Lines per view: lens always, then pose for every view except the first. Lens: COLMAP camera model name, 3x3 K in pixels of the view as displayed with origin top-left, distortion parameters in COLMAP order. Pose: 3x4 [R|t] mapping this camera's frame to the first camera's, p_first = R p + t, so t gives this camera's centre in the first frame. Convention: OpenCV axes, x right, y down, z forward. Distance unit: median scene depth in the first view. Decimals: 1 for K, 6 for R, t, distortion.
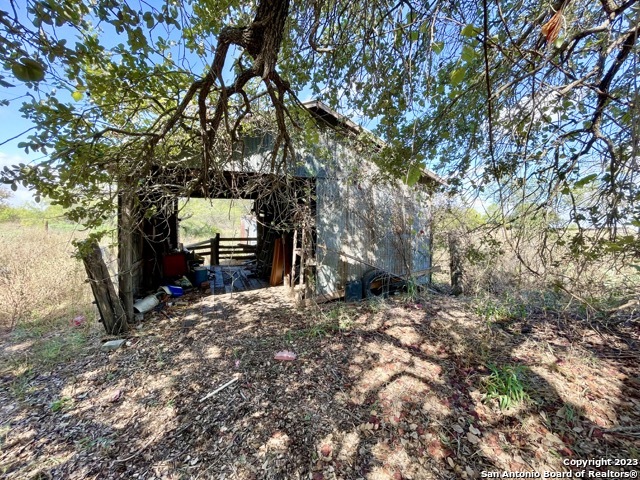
lens RADIAL K [[258.4, 0, 320.0], [0, 258.4, 240.0], [0, 0, 1]] dist [-0.001065, 0.000088]
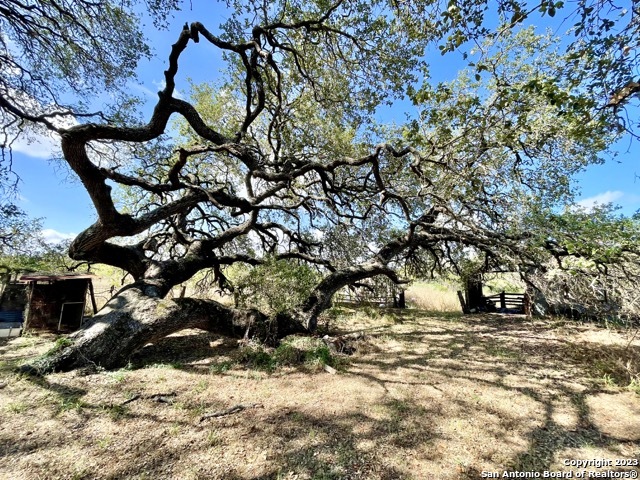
lens RADIAL K [[258.4, 0, 320.0], [0, 258.4, 240.0], [0, 0, 1]] dist [-0.001065, 0.000088]
pose [[0.477045, -0.151904, -0.865652, 0.706727], [-0.040580, 0.980093, -0.194349, 0.034939], [0.877942, 0.127841, 0.461384, -1.190558]]
